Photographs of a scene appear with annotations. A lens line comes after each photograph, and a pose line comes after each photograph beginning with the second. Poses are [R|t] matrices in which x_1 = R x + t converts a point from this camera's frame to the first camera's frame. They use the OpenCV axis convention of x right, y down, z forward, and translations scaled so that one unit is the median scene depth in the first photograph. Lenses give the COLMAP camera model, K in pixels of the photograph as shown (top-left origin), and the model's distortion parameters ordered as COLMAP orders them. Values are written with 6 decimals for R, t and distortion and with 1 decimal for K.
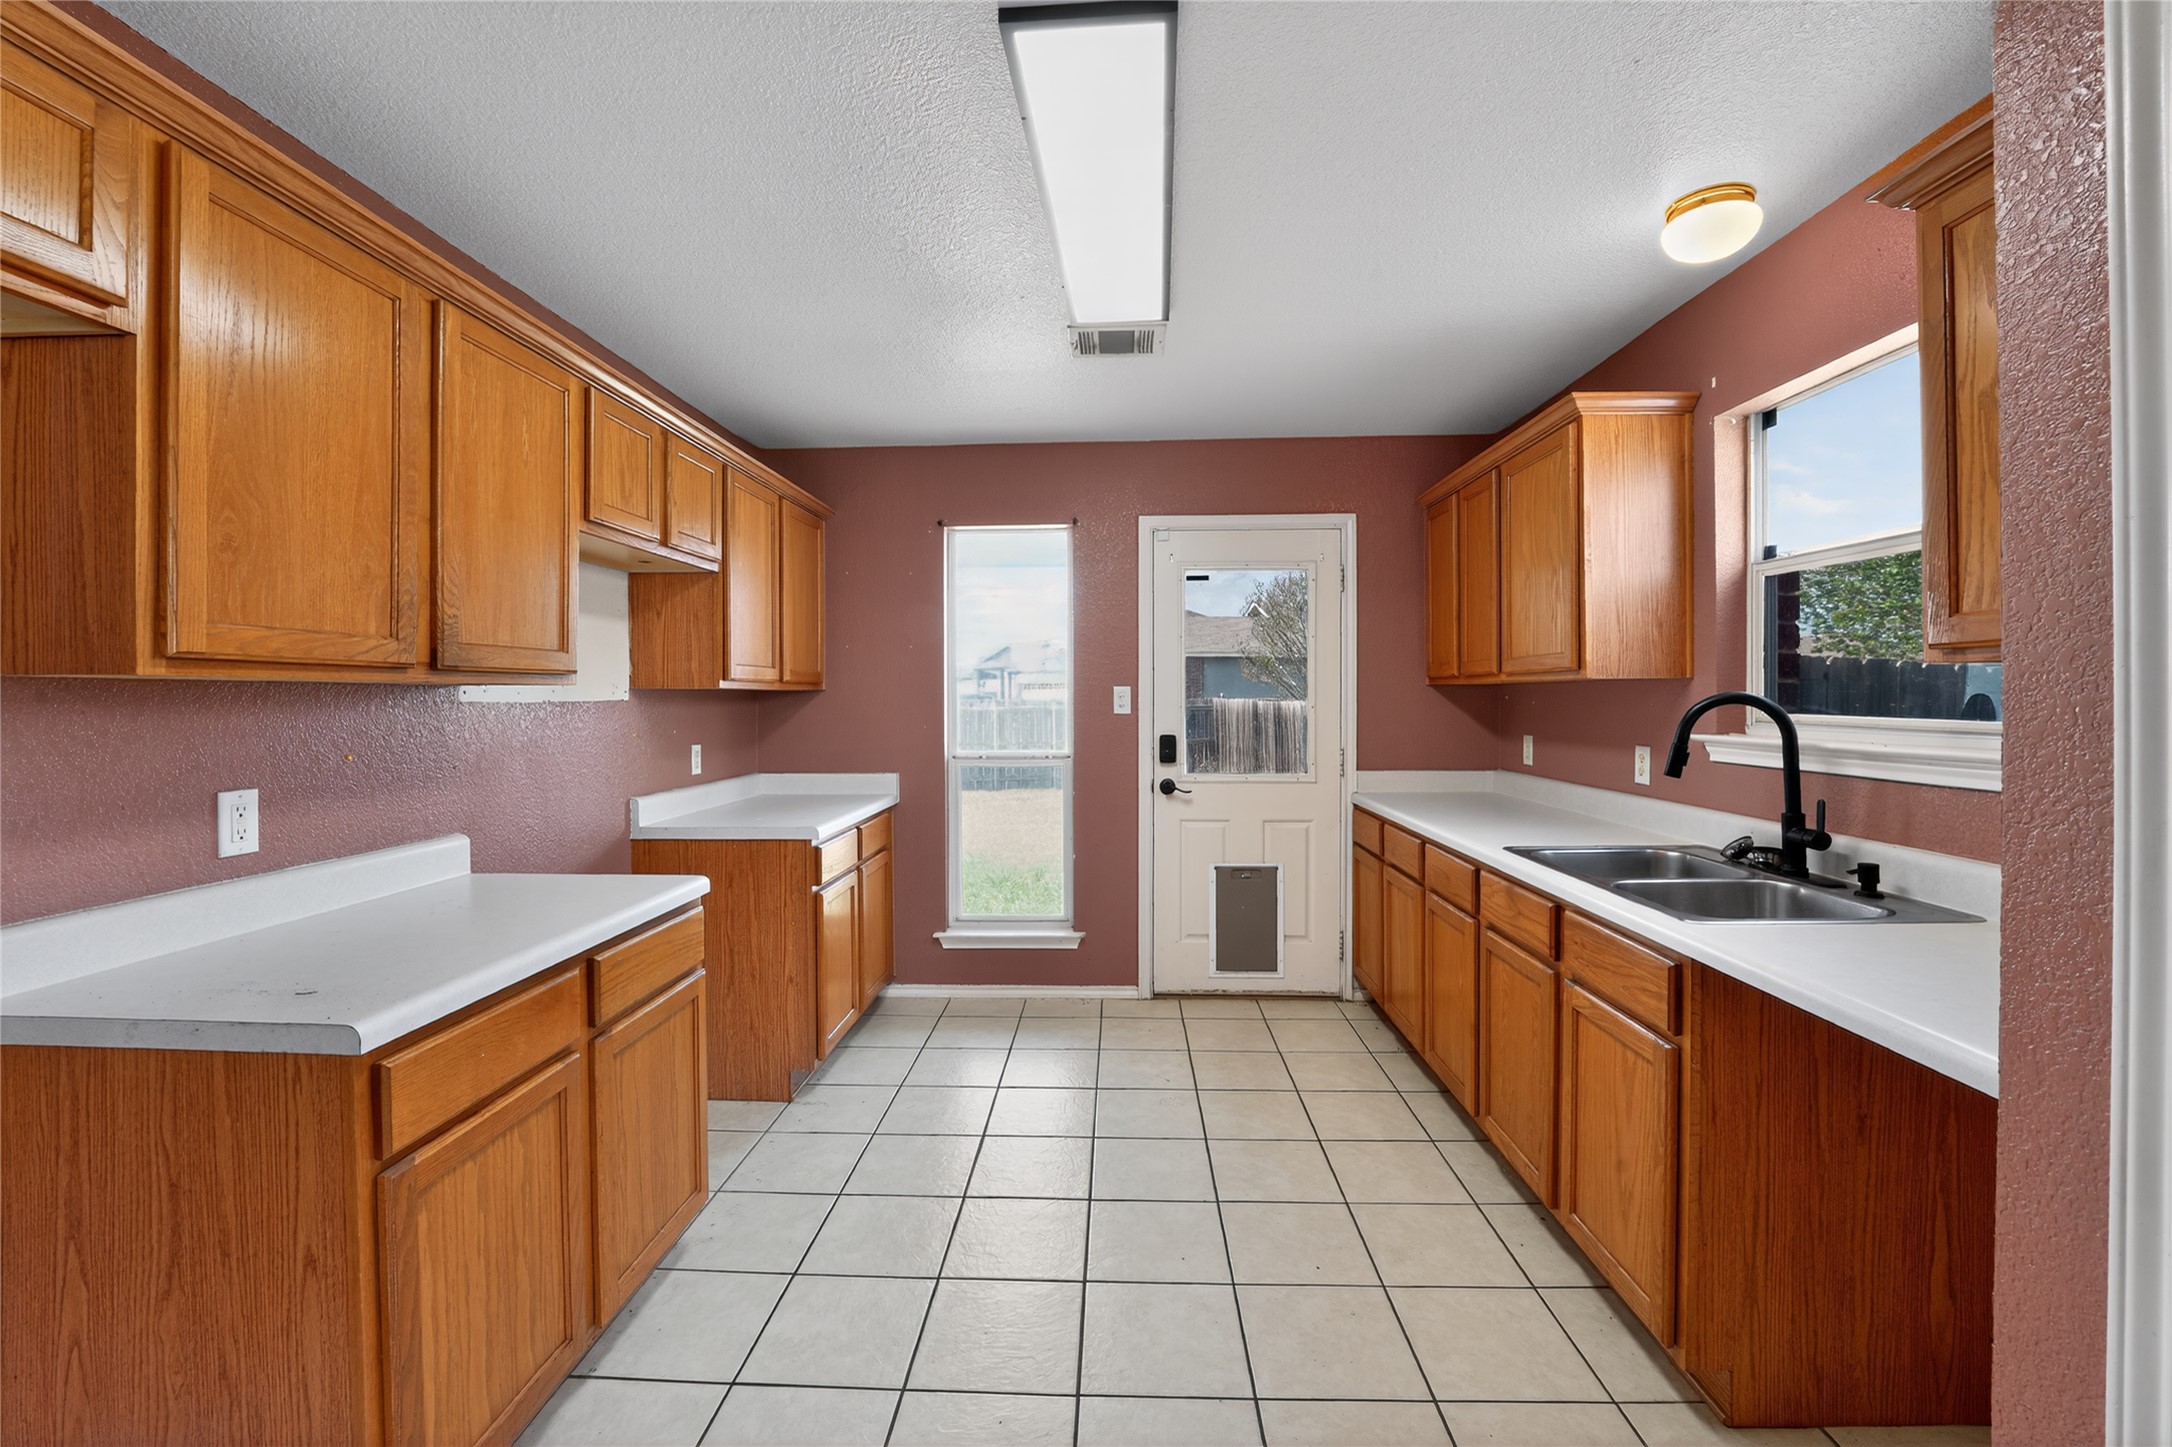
lens RADIAL K [[895.5, 0, 1094.0], [0, 895.5, 698.6], [0, 0, 1]] dist [-0.023476, 0.002041]
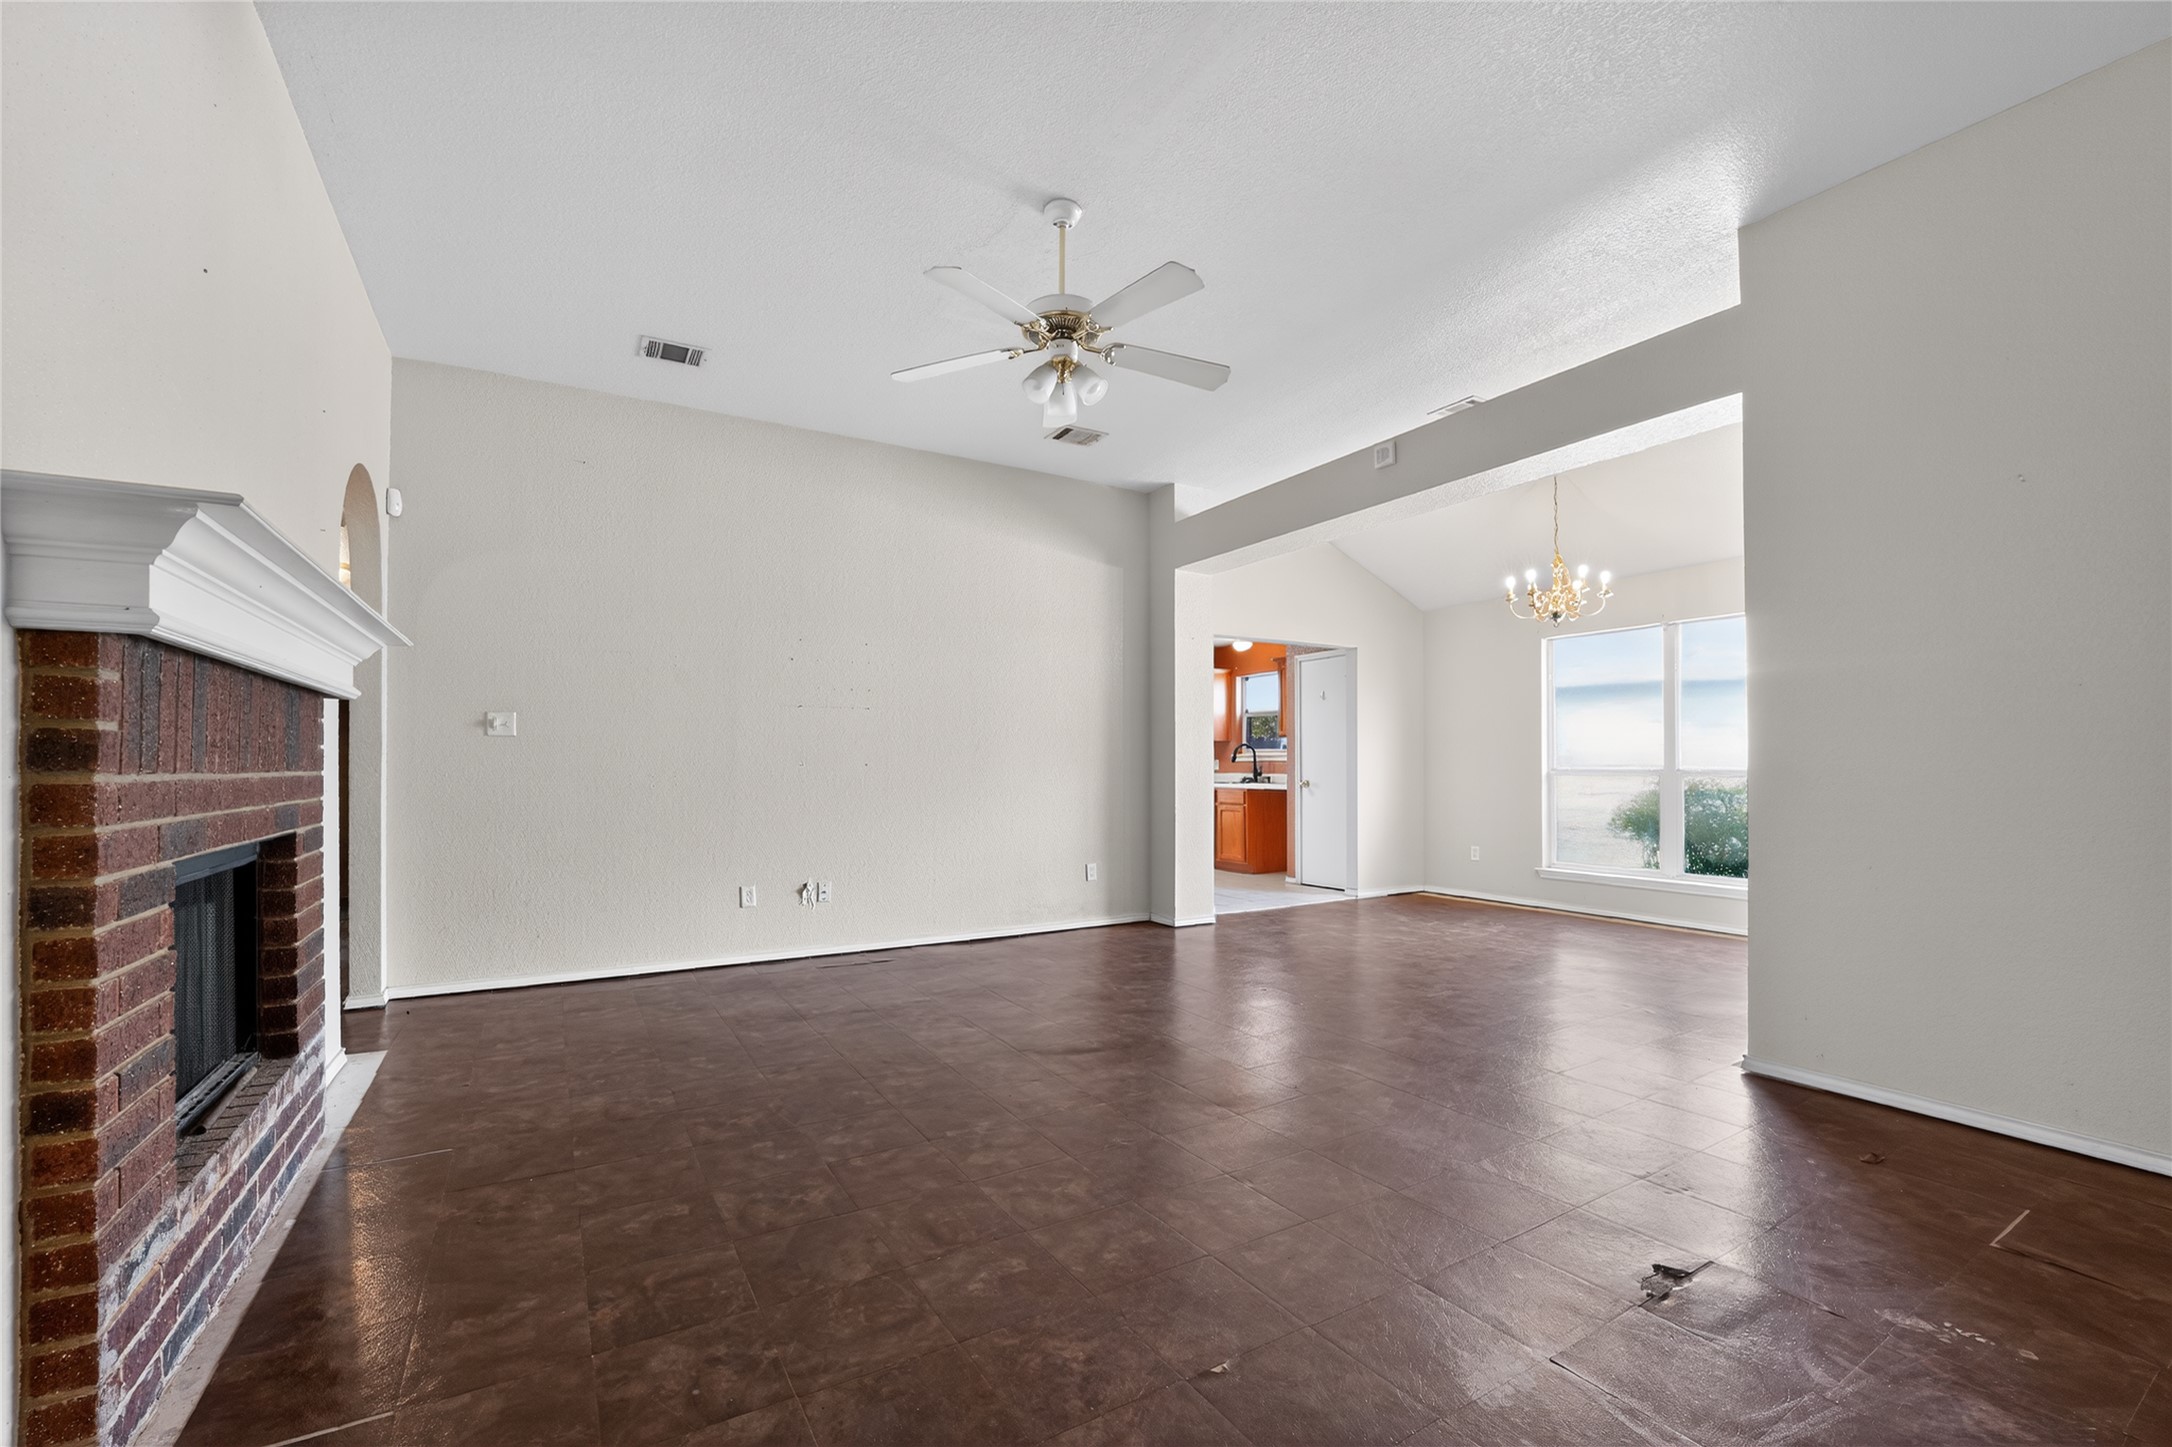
lens RADIAL K [[895.5, 0, 1093.4], [0, 895.5, 757.2], [0, 0, 1]] dist [-0.023476, 0.002041]
pose [[0.835821, 0.013536, 0.548835, -1.359222], [-0.002386, 0.999776, -0.021024, 0.088472], [-0.548996, 0.016263, 0.835667, -1.340967]]
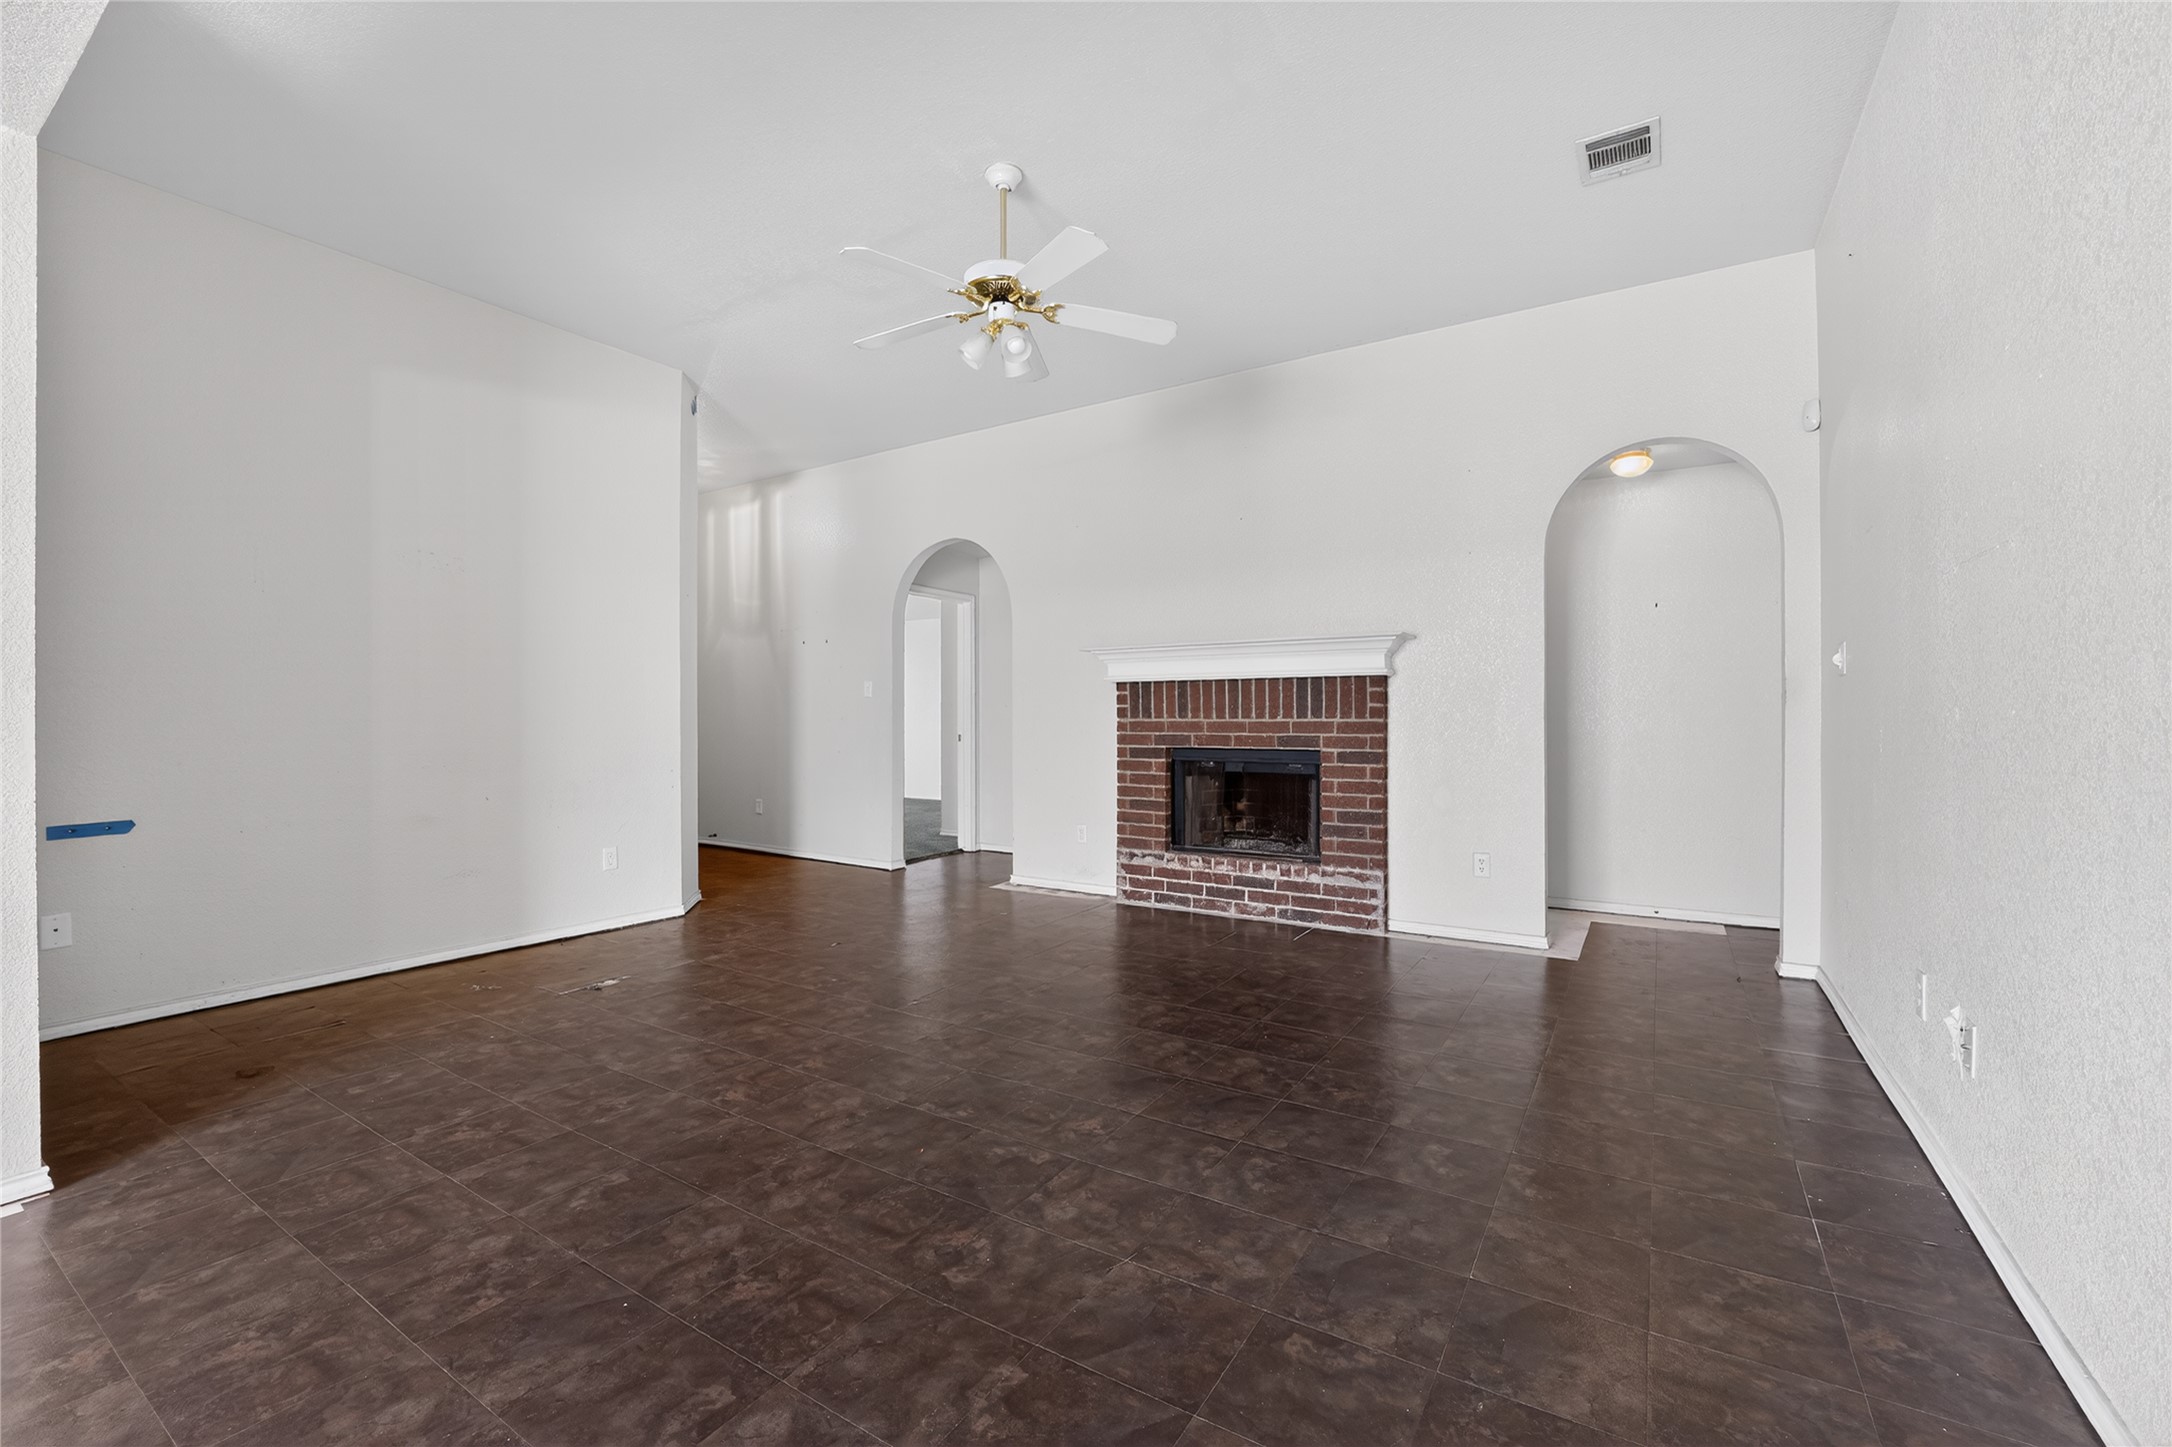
lens RADIAL K [[895.5, 0, 1067.9], [0, 895.5, 718.8], [0, 0, 1]] dist [-0.023476, 0.002041]
pose [[-0.521744, 0.010055, -0.853043, -0.264882], [0.002758, 0.999945, 0.010099, 0.071486], [0.853098, 0.002916, -0.521743, -0.172938]]
